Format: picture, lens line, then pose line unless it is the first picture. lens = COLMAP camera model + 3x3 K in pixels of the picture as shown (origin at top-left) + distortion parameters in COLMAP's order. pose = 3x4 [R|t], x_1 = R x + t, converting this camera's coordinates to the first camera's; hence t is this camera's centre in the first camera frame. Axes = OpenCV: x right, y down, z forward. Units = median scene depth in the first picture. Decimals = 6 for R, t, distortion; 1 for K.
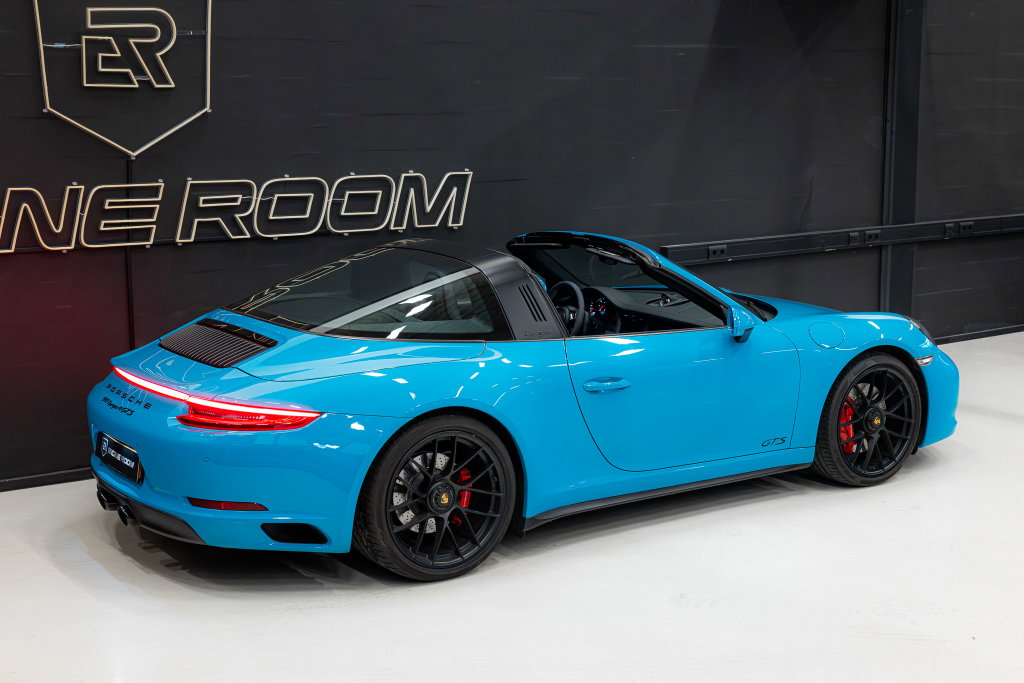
lens RADIAL K [[1409.5, 0, 478.4], [0, 1409.5, 325.3], [0, 0, 1]] dist [0.026764, 0.000000]
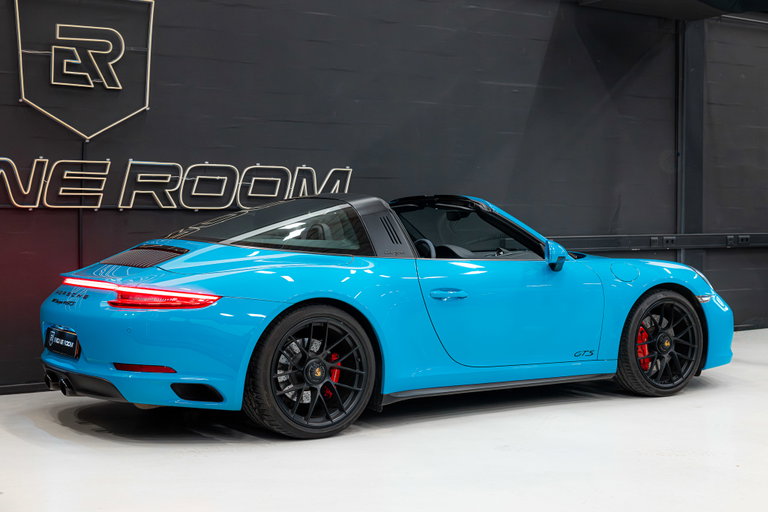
lens RADIAL K [[1120.7, 0, 367.2], [0, 1120.7, 239.9], [0, 0, 1]] dist [0.021341, 0.000000]
pose [[0.999943, 0.008153, -0.006928, 0.020095], [-0.009014, 0.990785, -0.135146, 0.109119], [0.005763, 0.135201, 0.990801, -0.005787]]
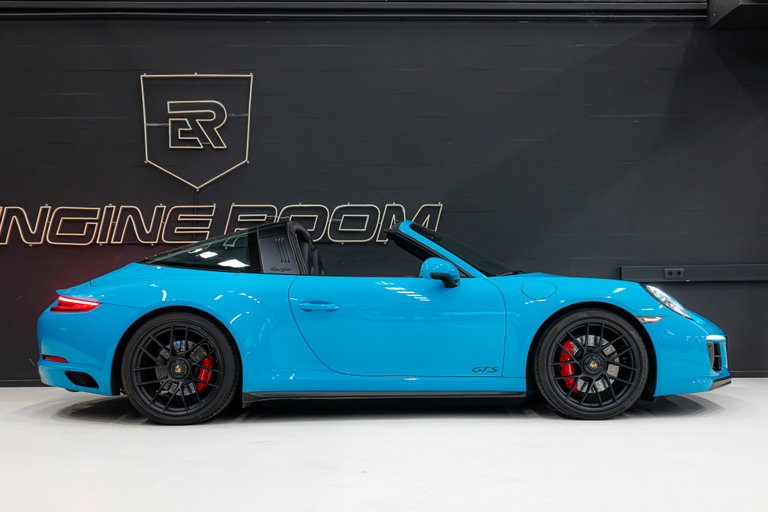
lens RADIAL K [[975.9, 0, 391.0], [0, 975.9, 249.0], [0, 0, 1]] dist [0.012873, 0.000000]
pose [[0.847320, -0.014819, -0.530876, 0.556259], [-0.079022, 0.984965, -0.153620, 0.107501], [0.525171, 0.172116, 0.833410, 0.180280]]
